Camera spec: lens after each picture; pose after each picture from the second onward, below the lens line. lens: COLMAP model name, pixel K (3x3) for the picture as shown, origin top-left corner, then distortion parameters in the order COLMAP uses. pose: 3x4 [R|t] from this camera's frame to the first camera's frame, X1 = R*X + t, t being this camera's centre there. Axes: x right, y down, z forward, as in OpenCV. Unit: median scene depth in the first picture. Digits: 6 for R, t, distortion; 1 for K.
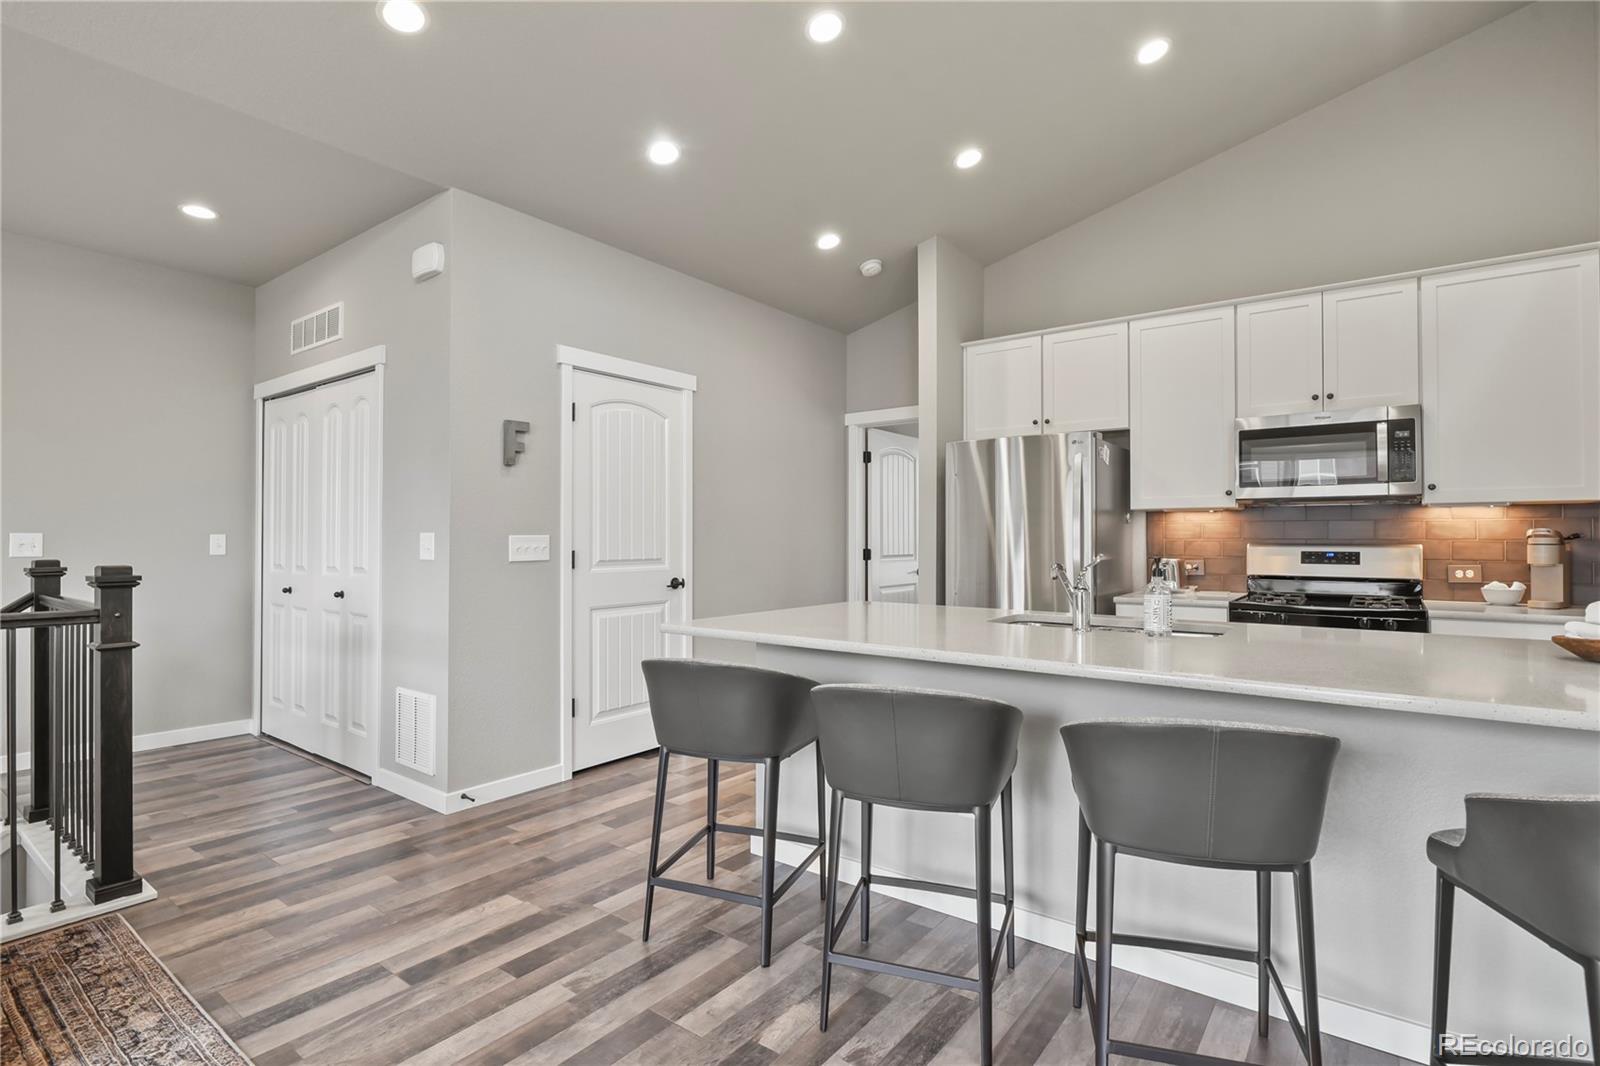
lens RADIAL K [[781.6, 0, 817.2], [0, 781.6, 534.6], [0, 0, 1]] dist [-0.015599, -0.002999]
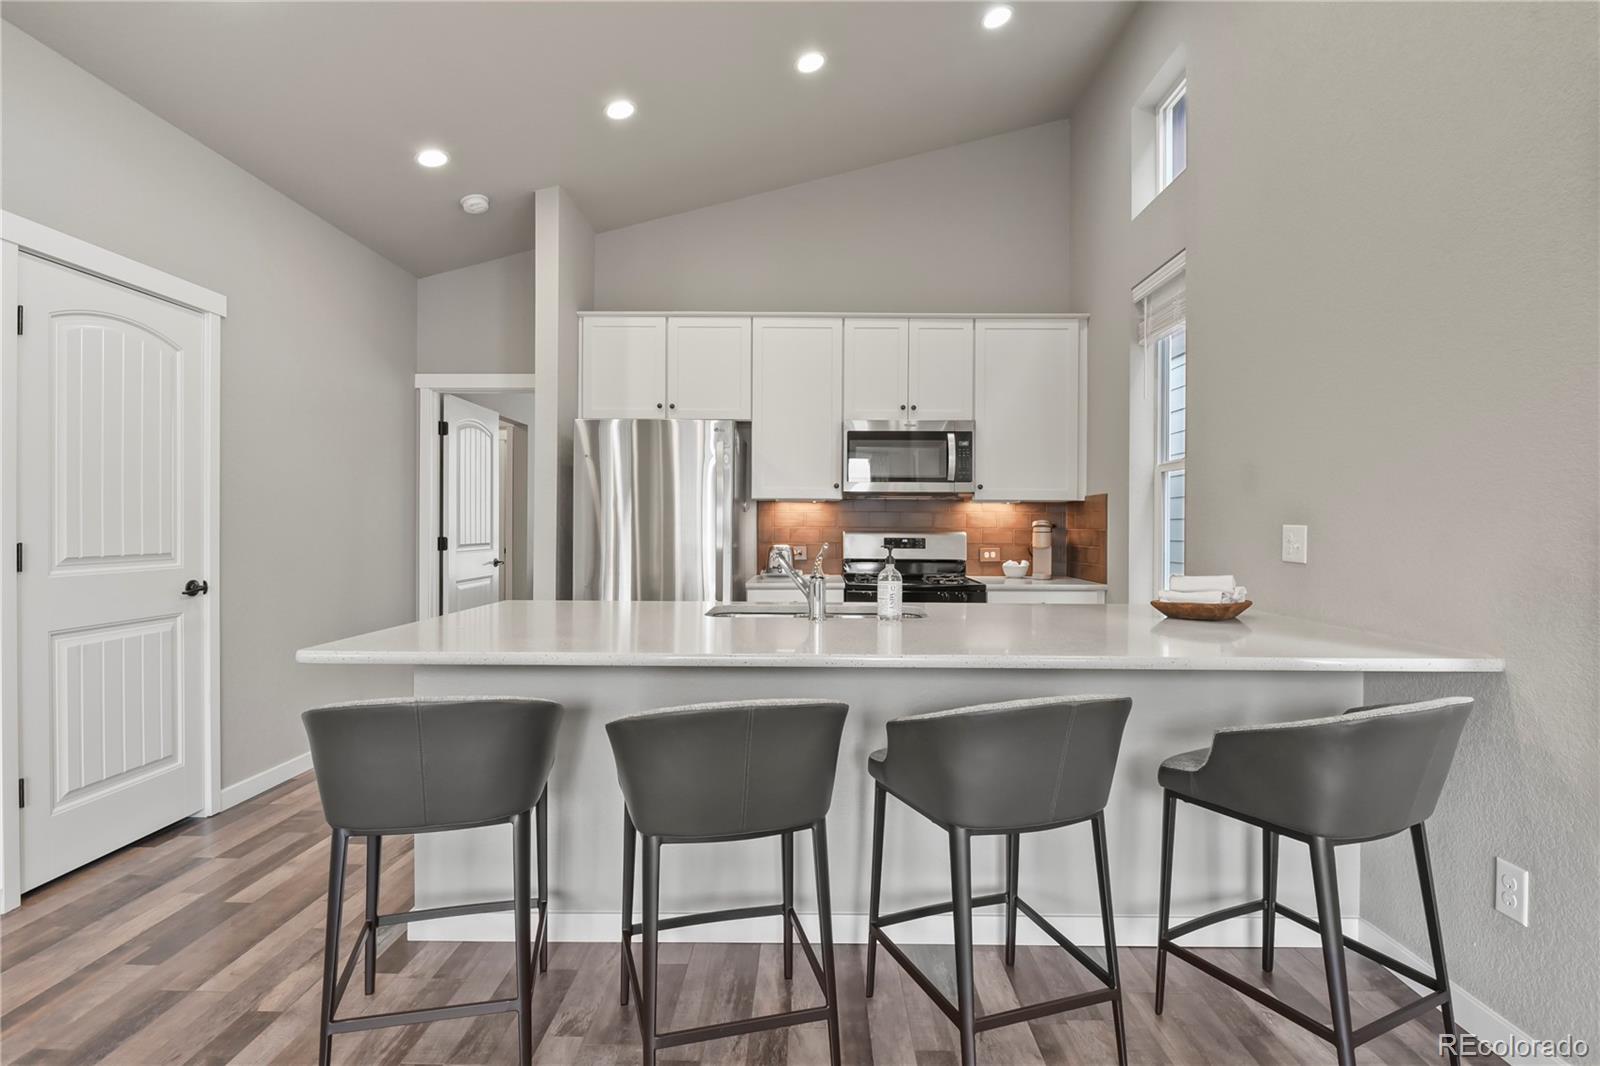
lens RADIAL K [[781.6, 0, 812.6], [0, 781.6, 527.6], [0, 0, 1]] dist [-0.015599, -0.002999]
pose [[0.801643, 0.002930, 0.597795, -0.154255], [-0.007950, 0.999952, 0.005759, -0.000071], [-0.597750, -0.009369, 0.801628, 0.116667]]
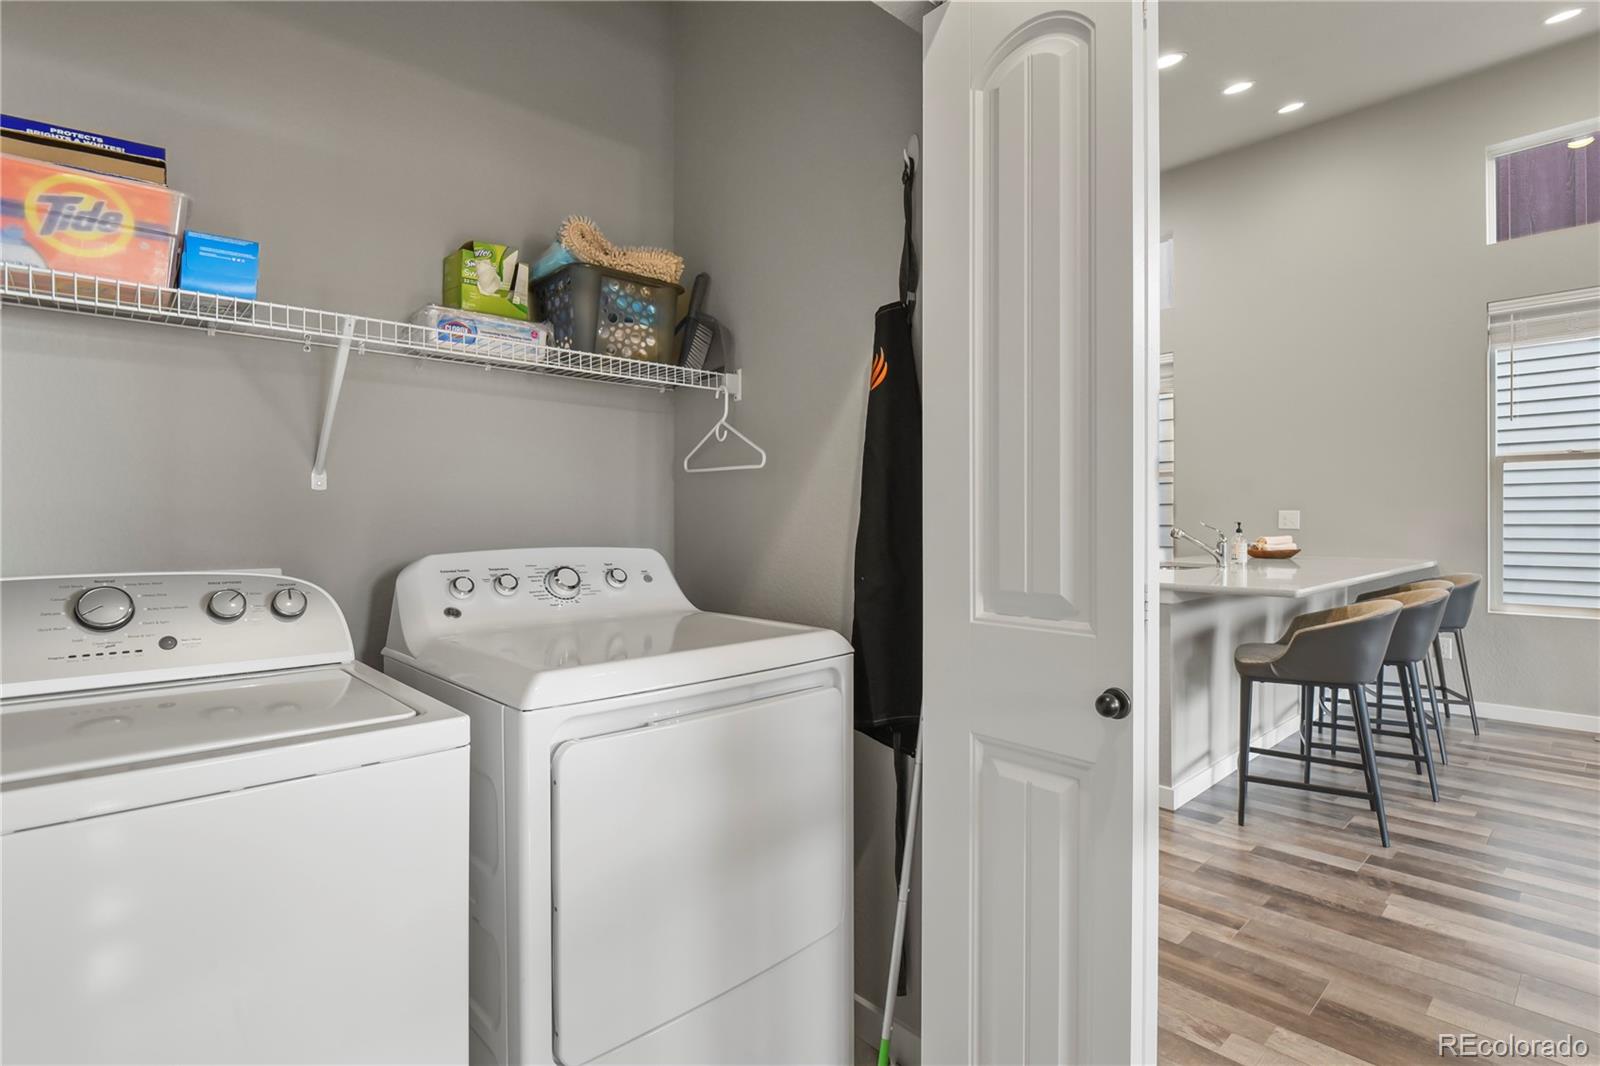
lens RADIAL K [[781.6, 0, 807.8], [0, 781.6, 530.0], [0, 0, 1]] dist [-0.015599, -0.002999]
pose [[0.173891, -0.003154, 0.984760, -0.827788], [-0.006067, 0.999972, 0.004274, 0.025423], [-0.984746, -0.006718, 0.173867, 0.913141]]
